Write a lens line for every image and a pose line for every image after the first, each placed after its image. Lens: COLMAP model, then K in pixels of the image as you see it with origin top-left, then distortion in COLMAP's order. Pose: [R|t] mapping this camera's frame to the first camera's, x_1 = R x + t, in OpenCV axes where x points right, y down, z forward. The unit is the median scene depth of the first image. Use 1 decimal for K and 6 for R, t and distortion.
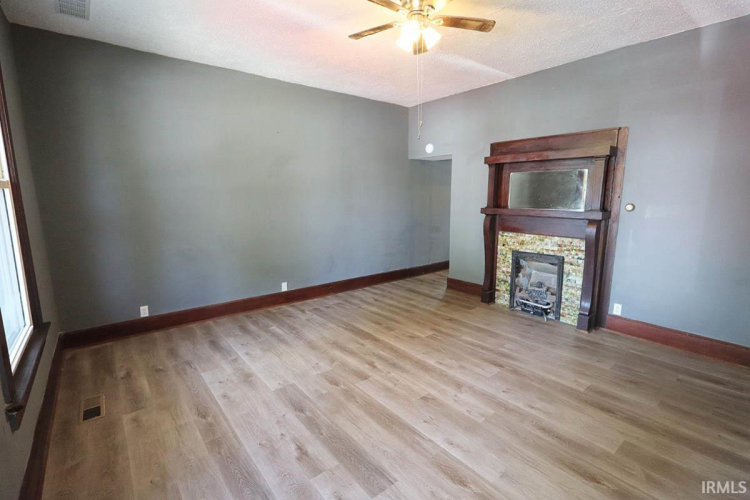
lens RADIAL K [[345.8, 0, 375.0], [0, 345.8, 250.0], [0, 0, 1]] dist [-0.002171, 0.001260]
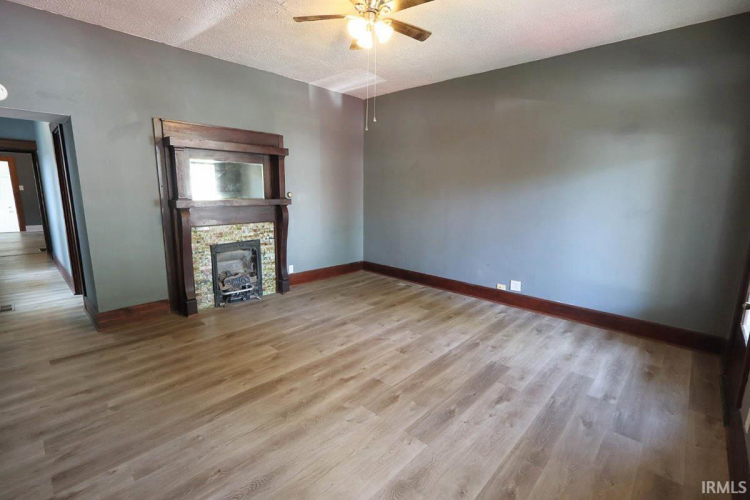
lens RADIAL K [[345.8, 0, 375.0], [0, 345.8, 250.0], [0, 0, 1]] dist [-0.002171, 0.001260]
pose [[-0.135809, -0.175147, 0.975130, -0.647043], [0.146167, 0.969937, 0.194572, -0.116976], [-0.979893, 0.168957, -0.106126, 0.768062]]
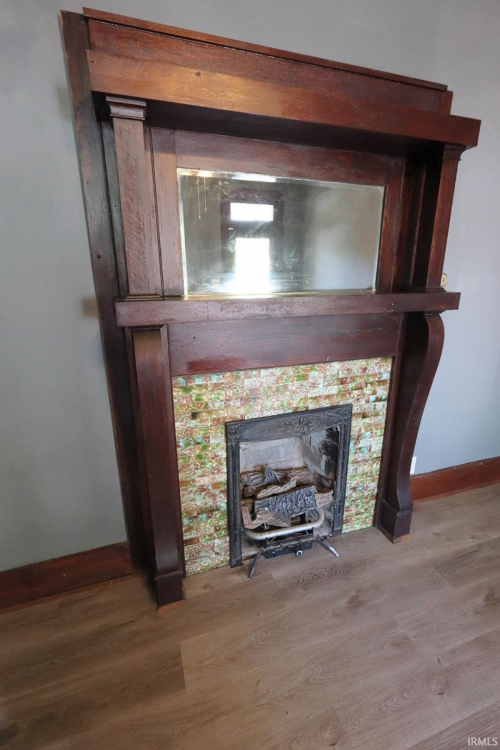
lens RADIAL K [[345.8, 0, 250.0], [0, 345.8, 375.0], [0, 0, 1]] dist [-0.002171, 0.001260]
pose [[0.350059, -0.263741, 0.898832, 0.133822], [0.157368, 0.962465, 0.221124, -0.131324], [-0.923414, 0.064041, 0.378424, 0.972475]]
